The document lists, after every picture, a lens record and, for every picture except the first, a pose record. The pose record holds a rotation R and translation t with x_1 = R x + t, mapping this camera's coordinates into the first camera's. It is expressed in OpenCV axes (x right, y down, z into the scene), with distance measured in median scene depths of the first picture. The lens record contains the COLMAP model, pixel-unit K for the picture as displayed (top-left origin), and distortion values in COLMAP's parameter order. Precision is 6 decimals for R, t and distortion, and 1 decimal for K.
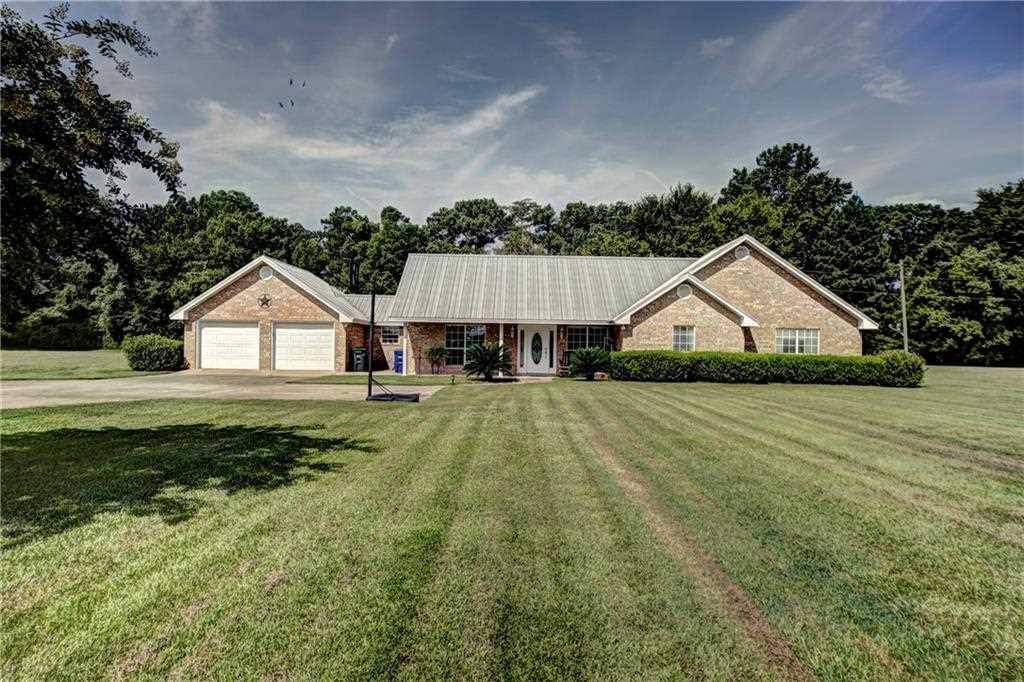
lens RADIAL K [[716.8, 0, 512.0], [0, 716.8, 341.0], [0, 0, 1]] dist [0.025031, 0.002865]
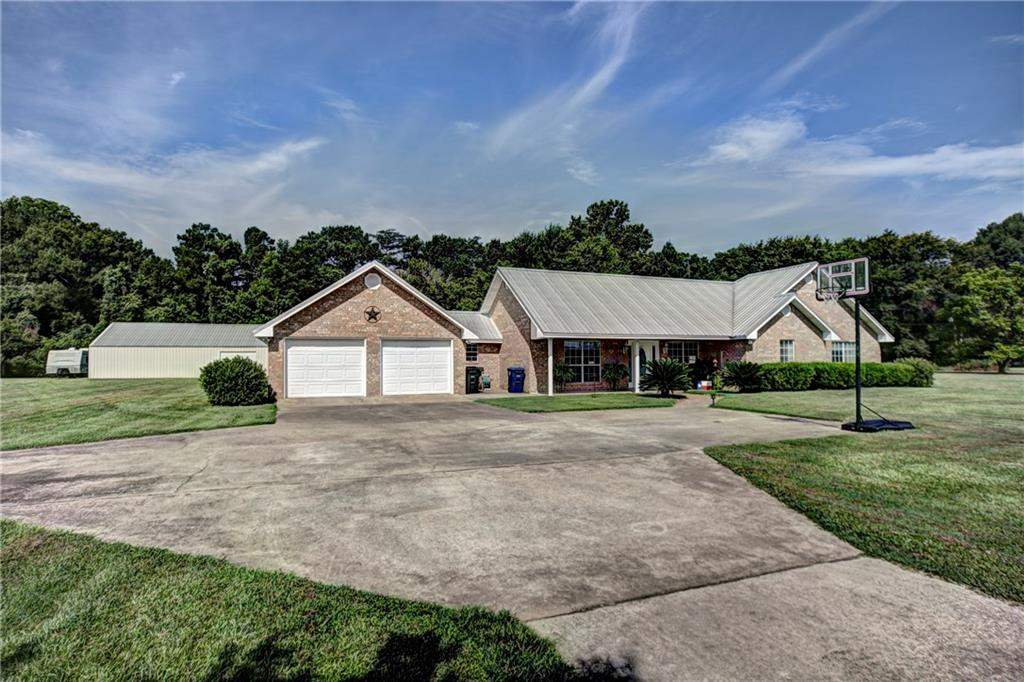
lens RADIAL K [[556.8, 0, 512.2], [0, 556.8, 356.4], [0, 0, 1]] dist [-0.002058, 0.001949]
pose [[0.919644, -0.018910, 0.392296, -0.175368], [0.015669, 0.999812, 0.011462, -0.004471], [-0.392439, -0.004394, 0.919767, 0.133745]]
